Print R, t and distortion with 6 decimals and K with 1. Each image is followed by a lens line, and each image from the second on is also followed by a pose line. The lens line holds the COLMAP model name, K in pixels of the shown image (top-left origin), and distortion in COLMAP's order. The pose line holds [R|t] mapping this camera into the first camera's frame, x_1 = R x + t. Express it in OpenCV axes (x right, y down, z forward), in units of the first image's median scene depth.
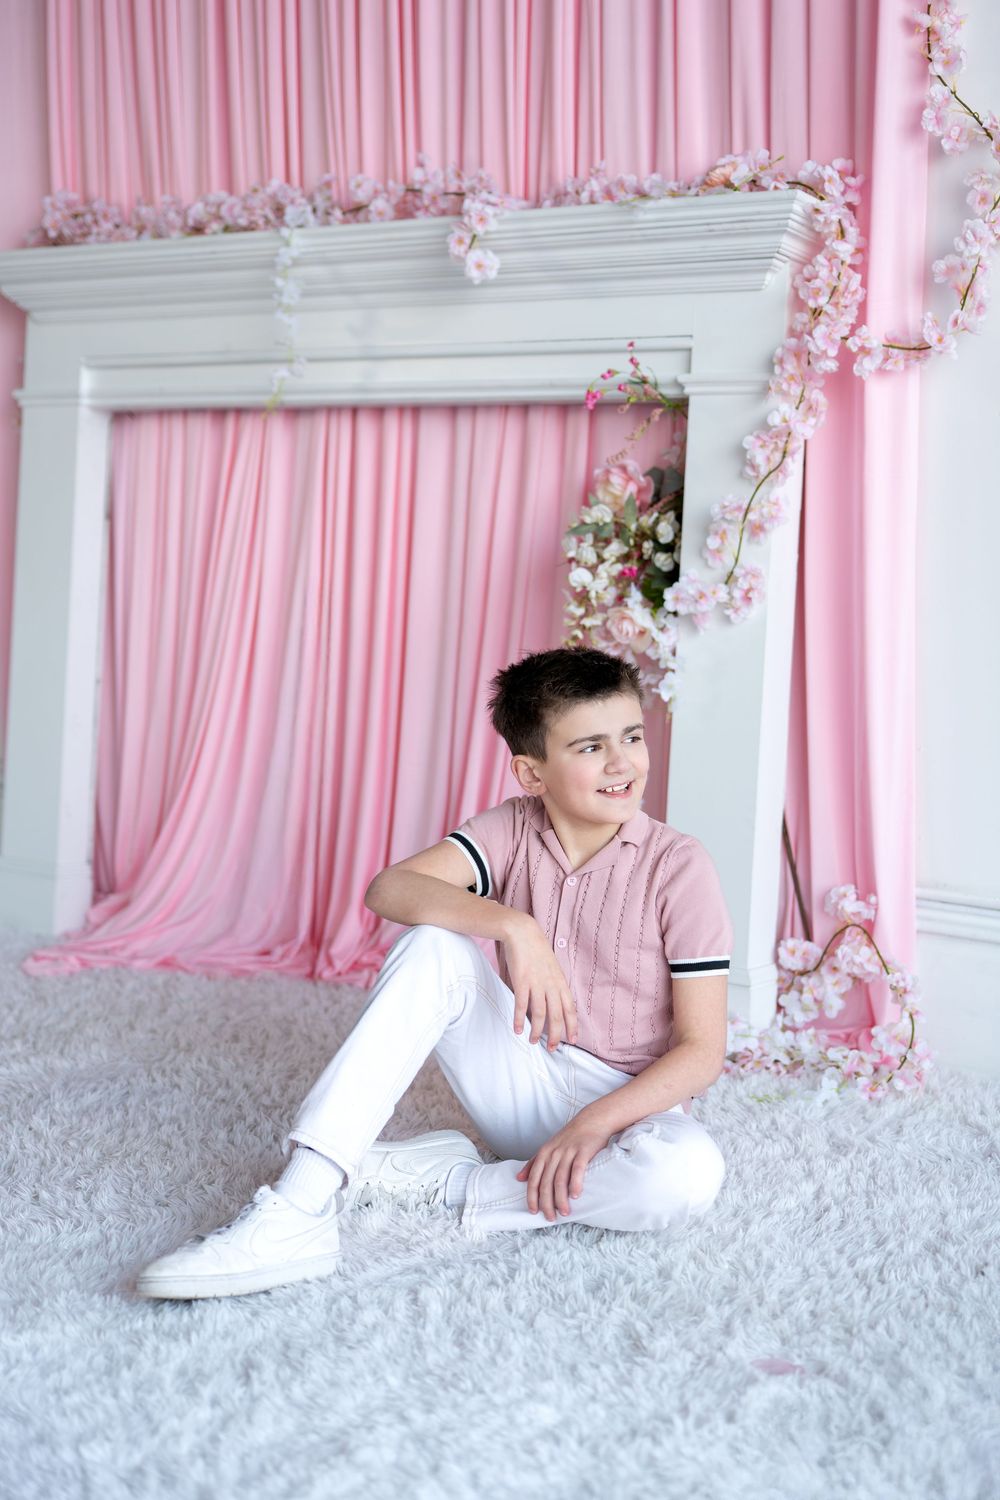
lens RADIAL K [[2116.4, 0, 496.6], [0, 2116.4, 752.0], [0, 0, 1]] dist [-0.002916, 0.070954]
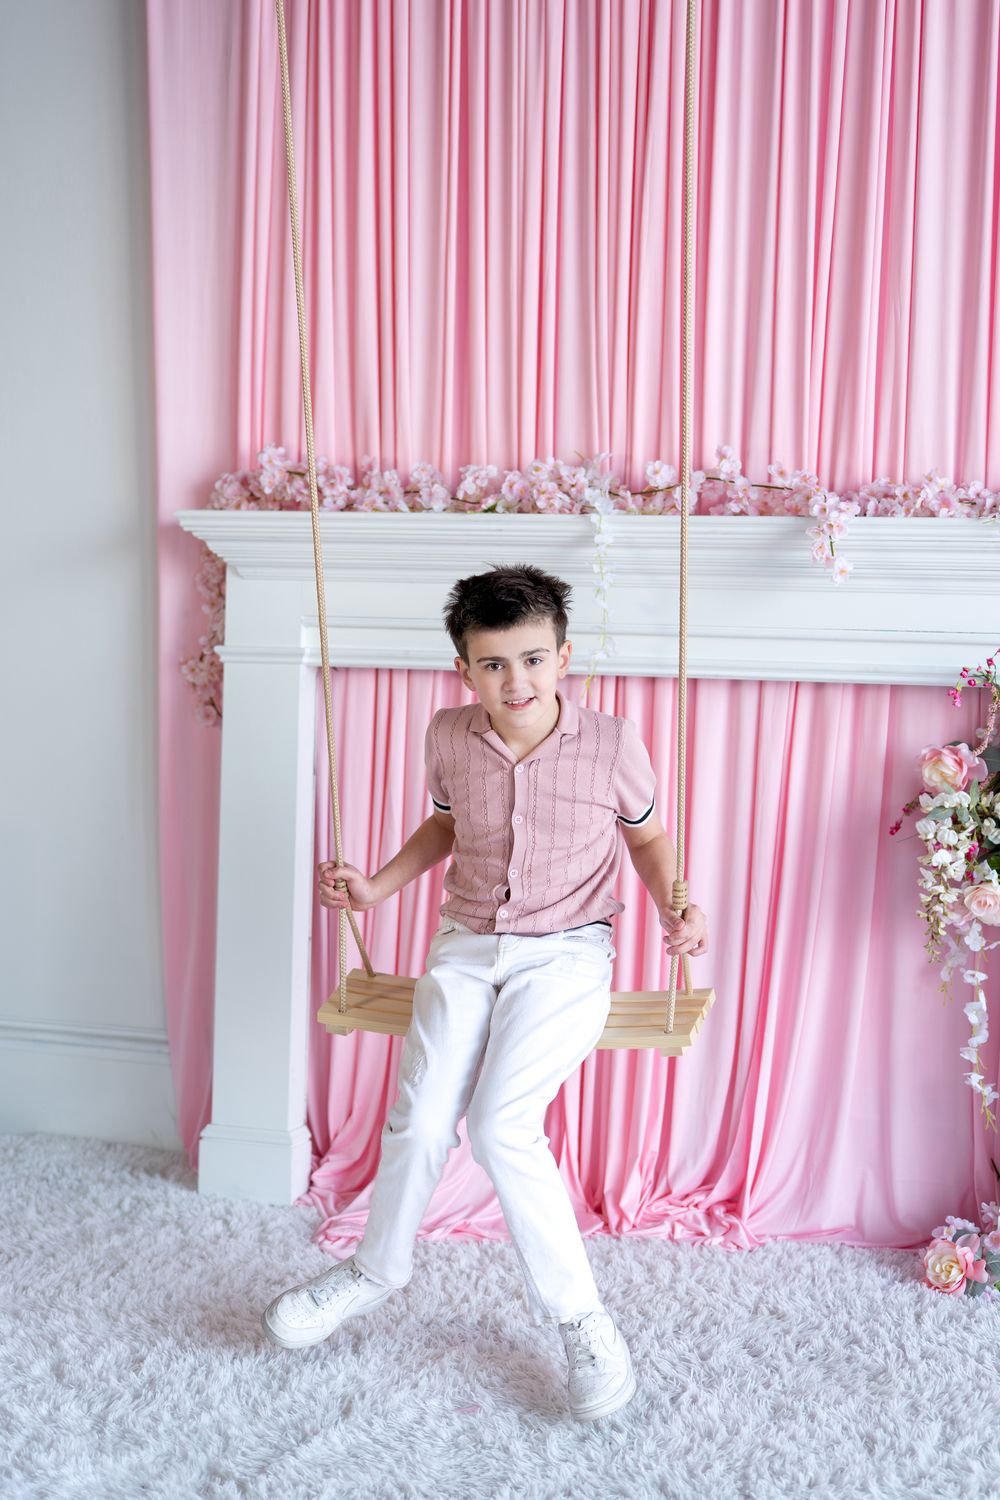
lens RADIAL K [[2372.2, 0, 448.1], [0, 2372.2, 752.8], [0, 0, 1]] dist [-0.015846, 0.011402]
pose [[0.957460, -0.040405, 0.285724, -0.560589], [0.041531, 0.999135, 0.002122, -0.153185], [-0.285562, 0.009834, 0.958310, -0.093034]]
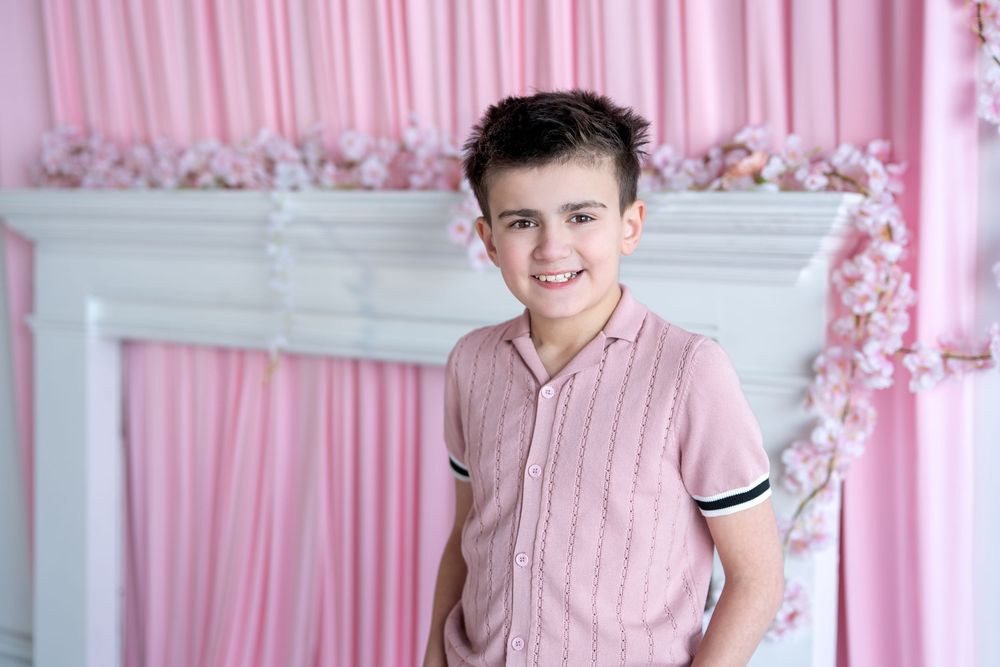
lens RADIAL K [[1416.4, 0, 499.4], [0, 1416.4, 326.8], [0, 0, 1]] dist [-0.004564, 0.038854]
pose [[0.998938, -0.041045, 0.020948, -0.015587], [0.040677, 0.999016, 0.017662, -0.215432], [-0.021652, -0.016791, 0.999625, 0.390622]]
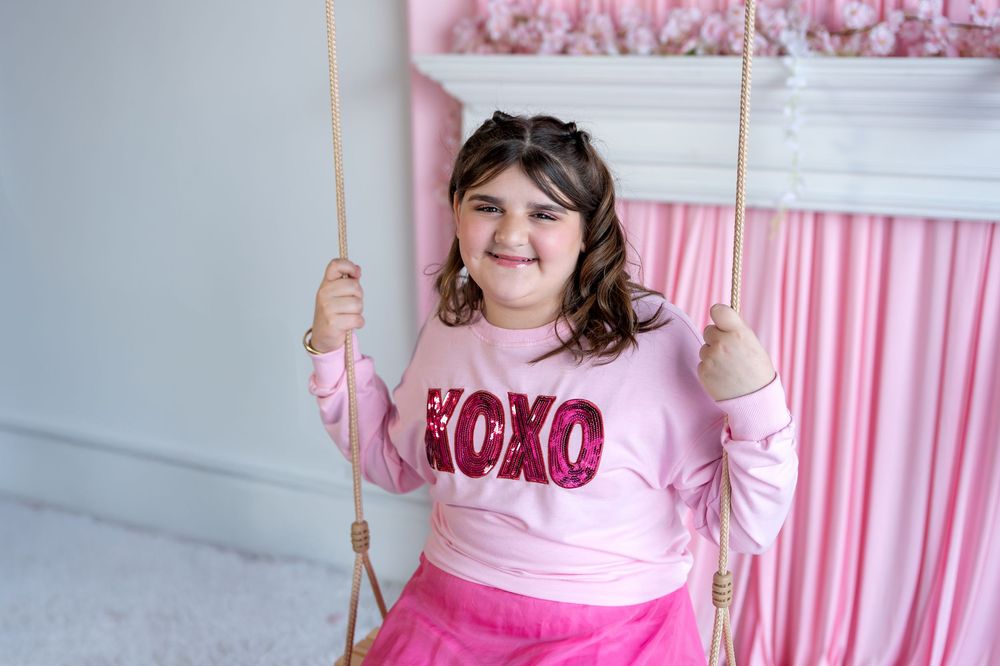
lens RADIAL K [[1410.0, 0, 500.9], [0, 1410.0, 309.4], [0, 0, 1]] dist [0.009160, -0.020245]
pose [[0.996078, -0.051340, 0.072056, -0.332891], [0.043572, 0.993463, 0.105509, -0.227414], [-0.077002, -0.101956, 0.991804, 0.341831]]
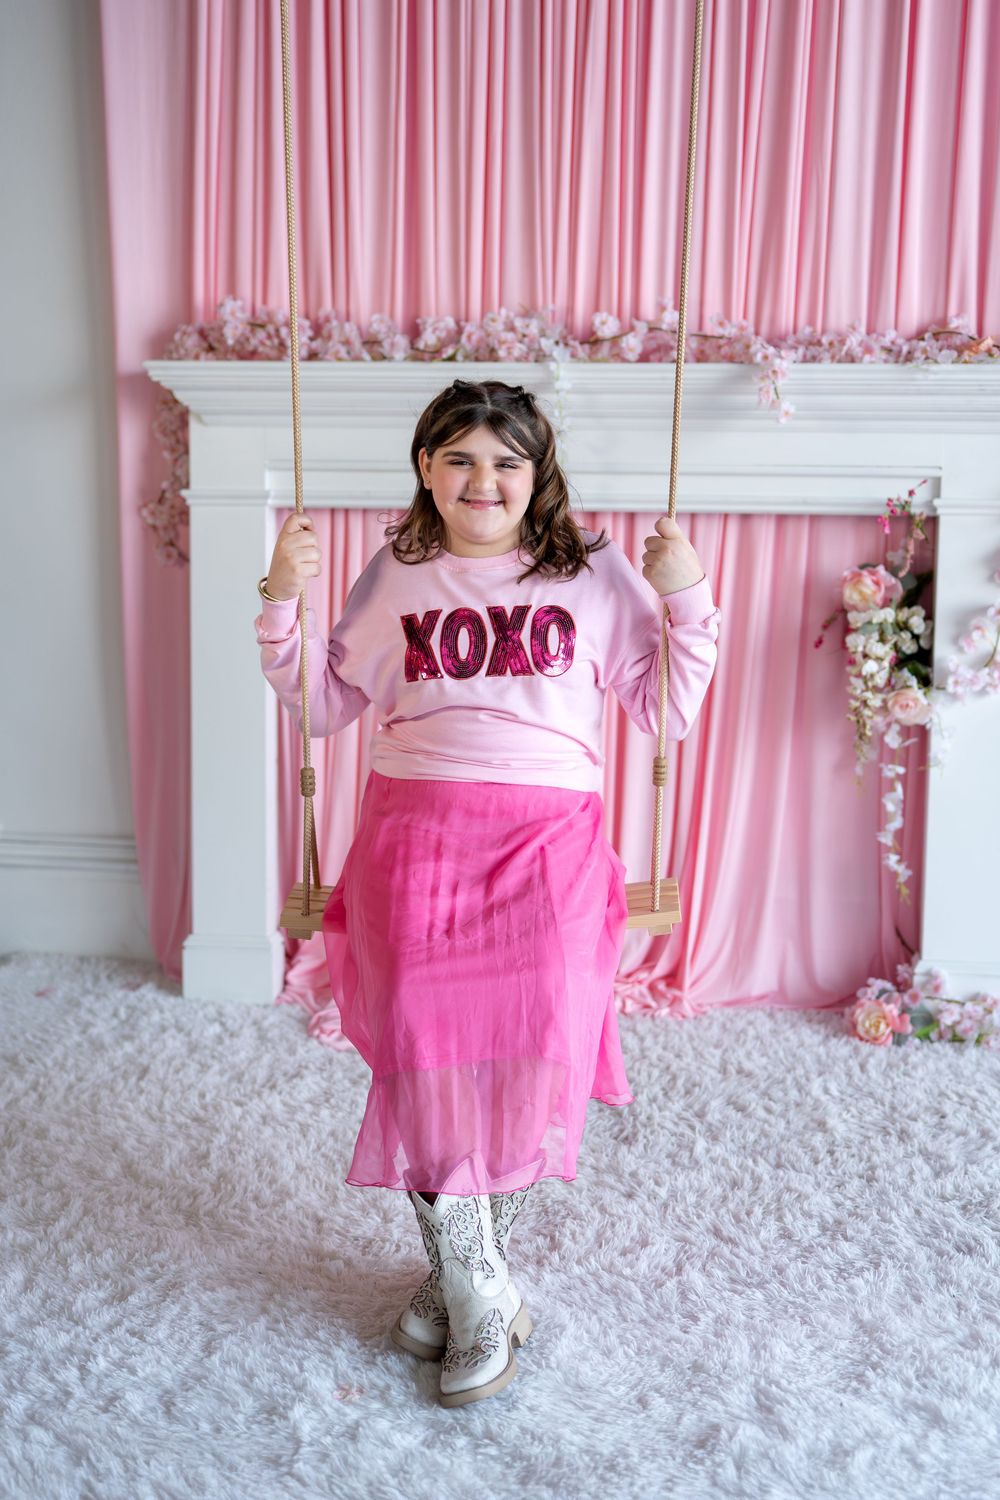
lens RADIAL K [[2104.3, 0, 502.0], [0, 2104.3, 767.6], [0, 0, 1]] dist [0.000867, 0.016753]
pose [[0.885201, -0.105336, 0.453127, -0.727180], [0.065075, 0.992489, 0.103593, -0.169656], [-0.460635, -0.062213, 0.885406, 0.013965]]
